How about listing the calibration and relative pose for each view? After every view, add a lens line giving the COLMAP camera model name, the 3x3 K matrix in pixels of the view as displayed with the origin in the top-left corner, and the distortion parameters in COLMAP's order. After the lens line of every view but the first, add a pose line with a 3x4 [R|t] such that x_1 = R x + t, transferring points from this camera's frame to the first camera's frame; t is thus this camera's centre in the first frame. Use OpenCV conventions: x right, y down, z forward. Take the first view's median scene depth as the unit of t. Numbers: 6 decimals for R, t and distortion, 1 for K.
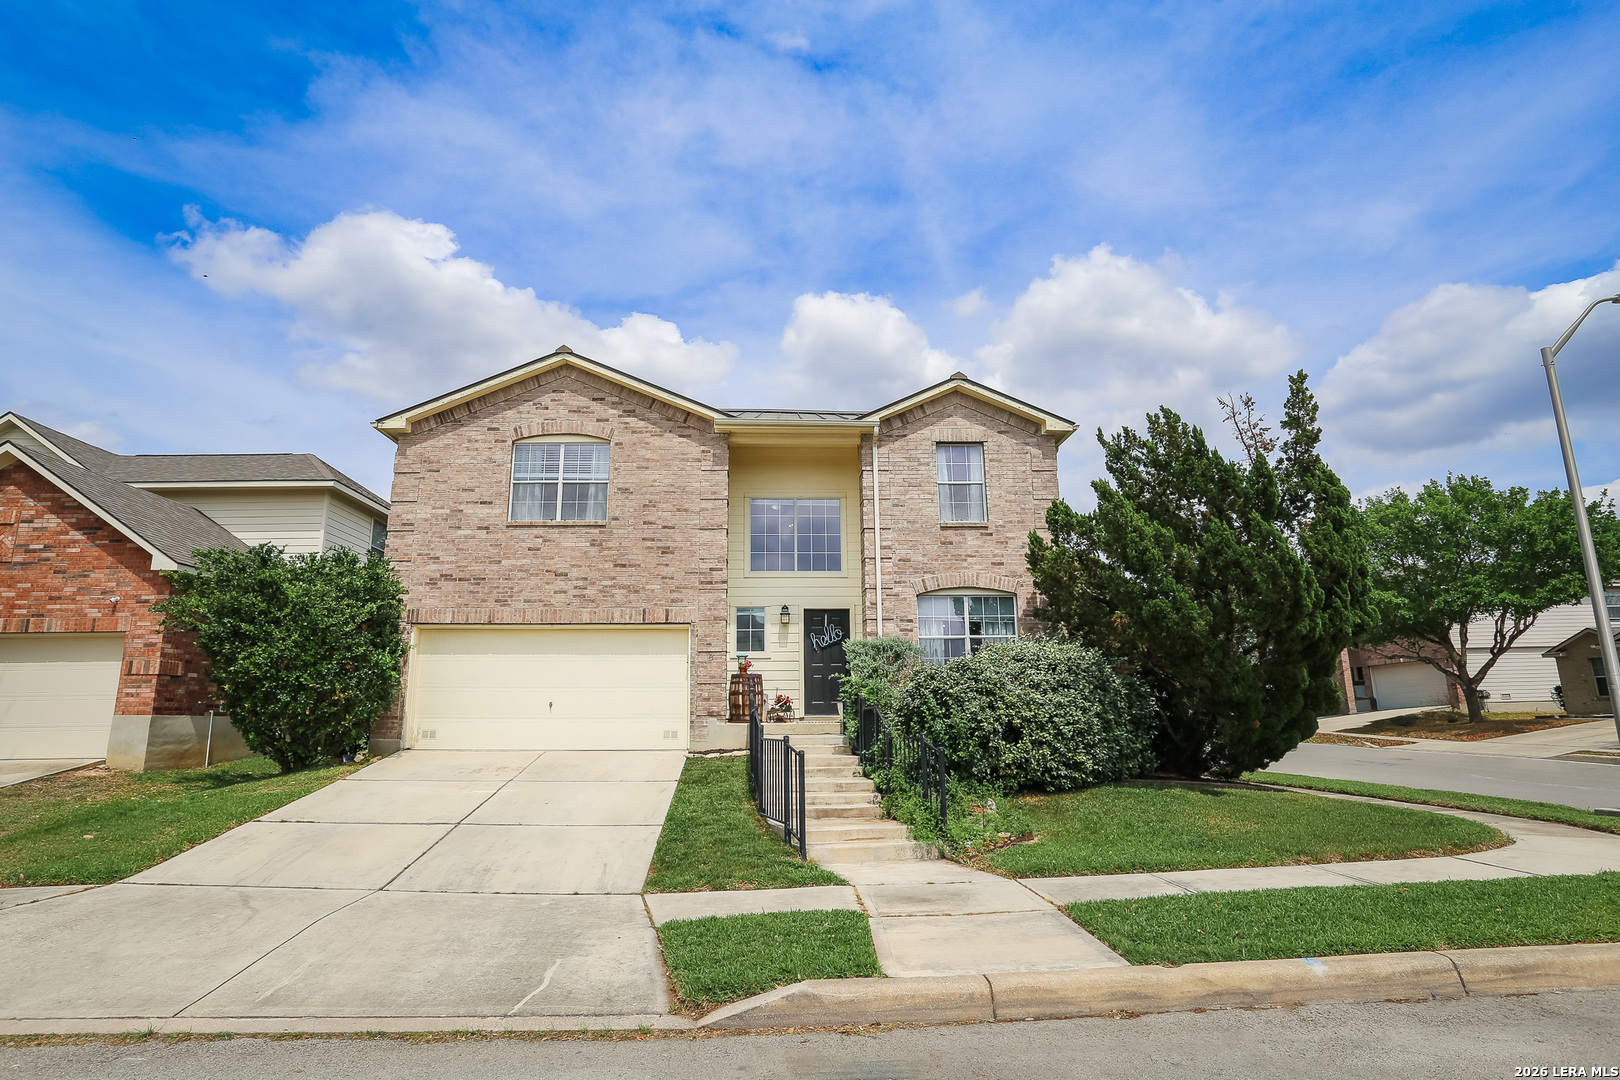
lens RADIAL K [[812.3, 0, 801.1], [0, 812.3, 542.5], [0, 0, 1]] dist [-0.076599, 0.034456]
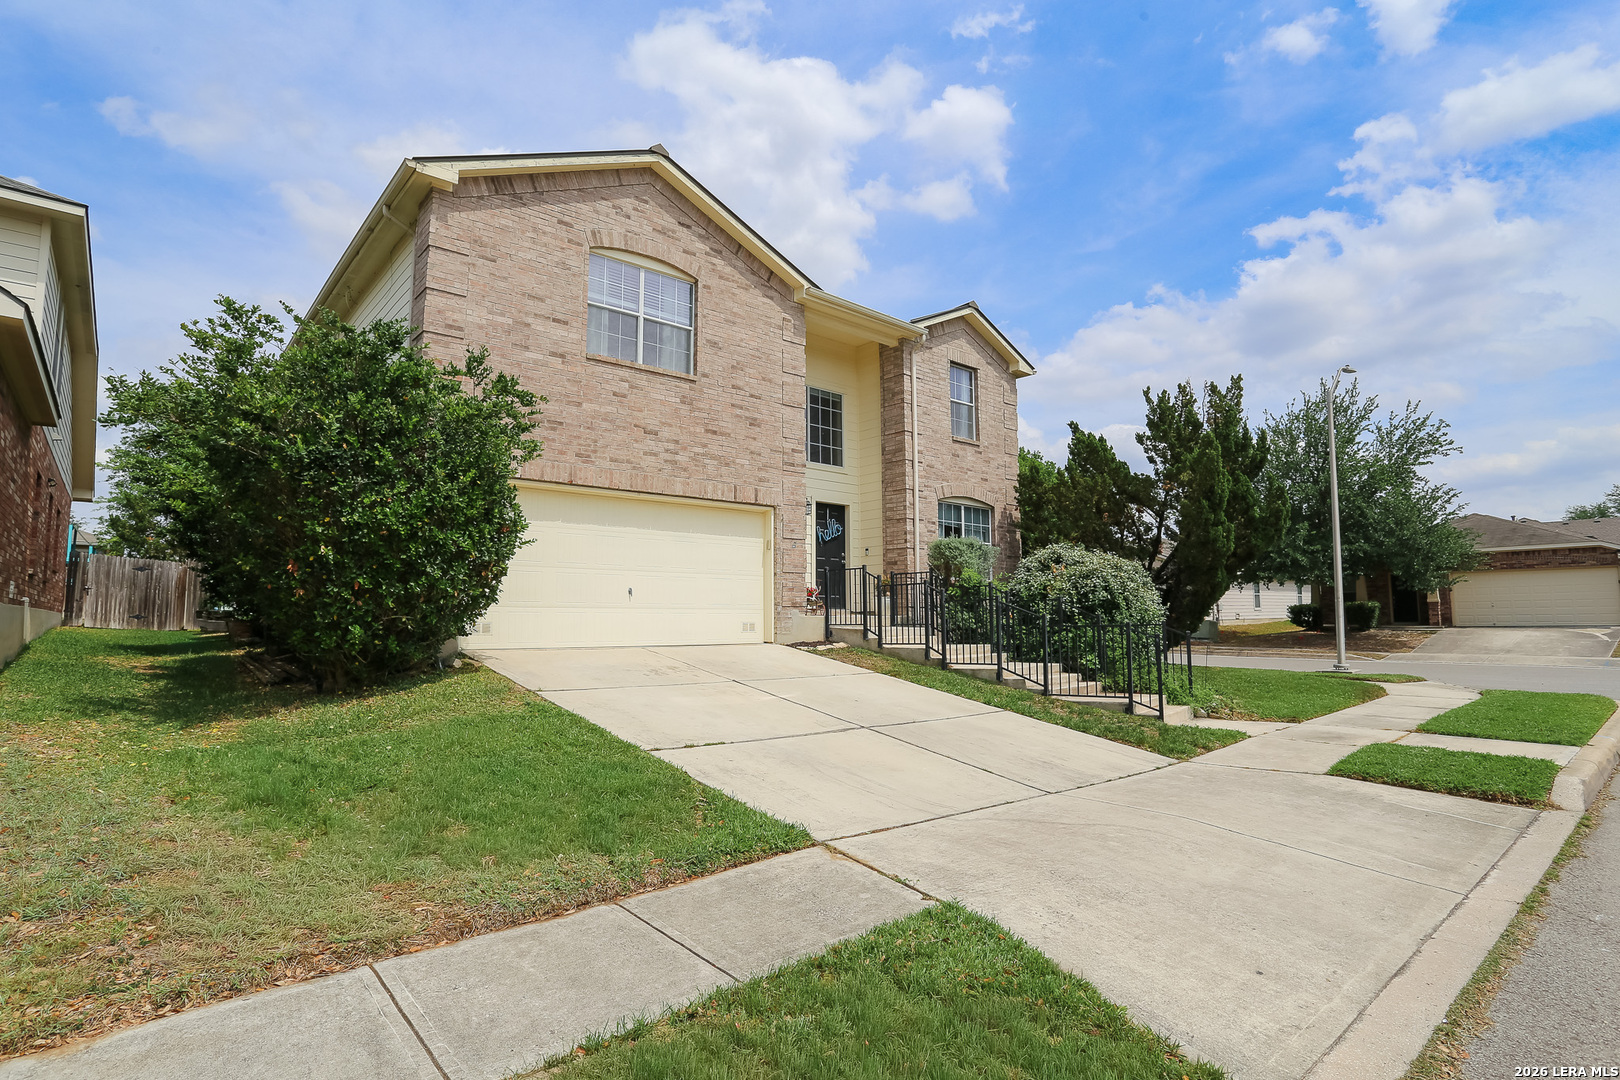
lens RADIAL K [[812.3, 0, 801.1], [0, 812.3, 542.5], [0, 0, 1]] dist [-0.076599, 0.034456]
pose [[0.783599, 0.065251, 0.617831, -0.655880], [-0.136403, 0.988274, 0.068625, 0.070666], [-0.606108, -0.138048, 0.783311, 0.251507]]
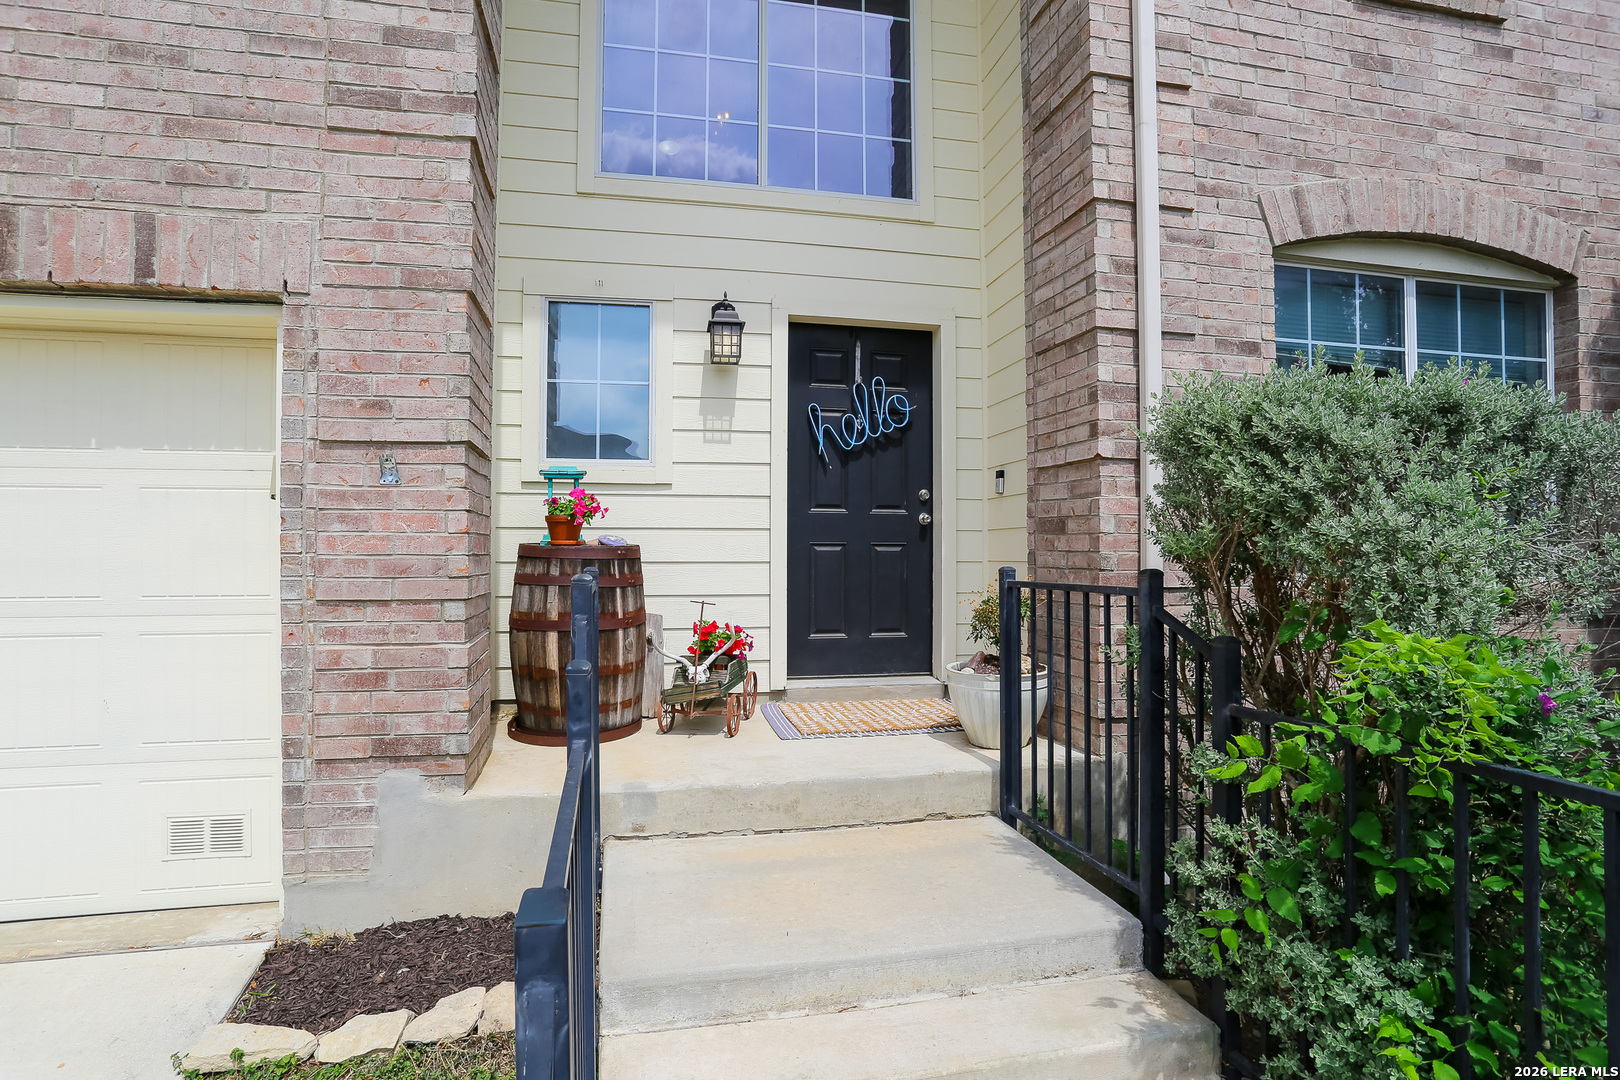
lens RADIAL K [[792.7, 0, 800.2], [0, 792.7, 542.2], [0, 0, 1]] dist [-0.072349, 0.031167]
pose [[0.986046, 0.010891, 0.166119, -0.040905], [-0.044307, 0.979036, 0.198812, 0.111363], [-0.160471, -0.203398, 0.965856, 0.762824]]
